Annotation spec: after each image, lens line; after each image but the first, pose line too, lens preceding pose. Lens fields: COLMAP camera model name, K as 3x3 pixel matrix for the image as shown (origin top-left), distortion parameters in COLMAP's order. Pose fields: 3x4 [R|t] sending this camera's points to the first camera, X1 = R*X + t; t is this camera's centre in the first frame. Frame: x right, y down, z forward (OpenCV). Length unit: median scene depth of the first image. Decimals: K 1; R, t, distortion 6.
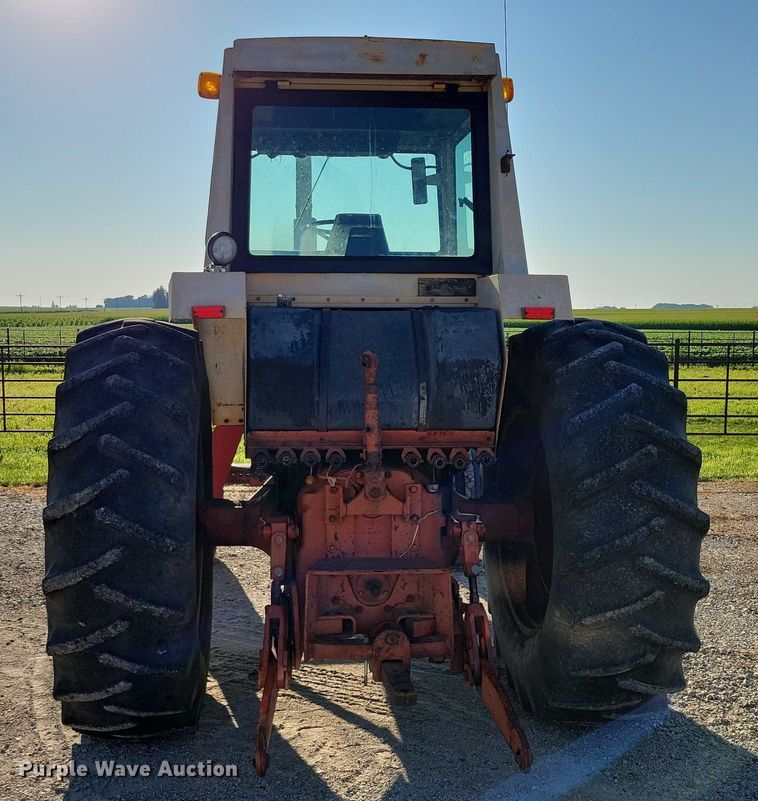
lens RADIAL K [[972.0, 0, 327.1], [0, 972.0, 402.4], [0, 0, 1]] dist [0.032864, 0.026540]
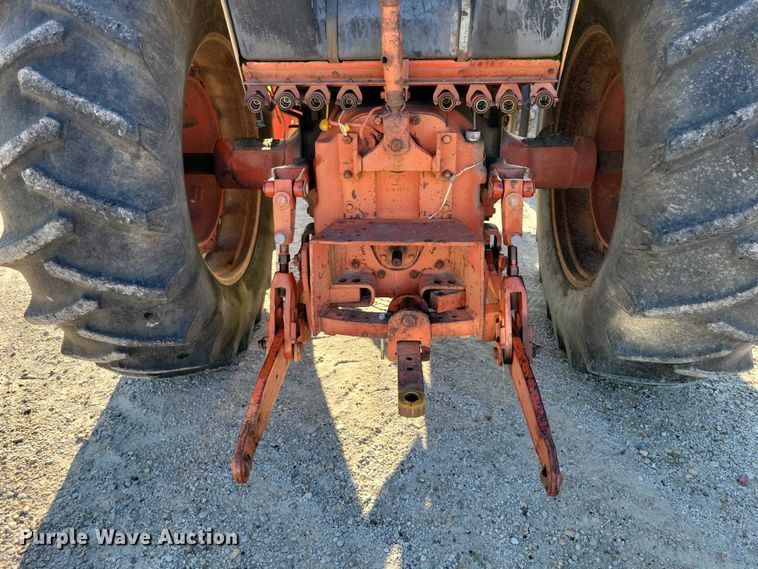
lens RADIAL K [[580.8, 0, 376.8], [0, 580.8, 274.2], [0, 0, 1]] dist [0.030688, -0.004832]
pose [[0.992587, 0.035873, -0.116120, 0.092536], [0.011131, 0.924599, 0.380780, 0.009279], [0.121024, -0.379250, 0.917345, 0.519209]]
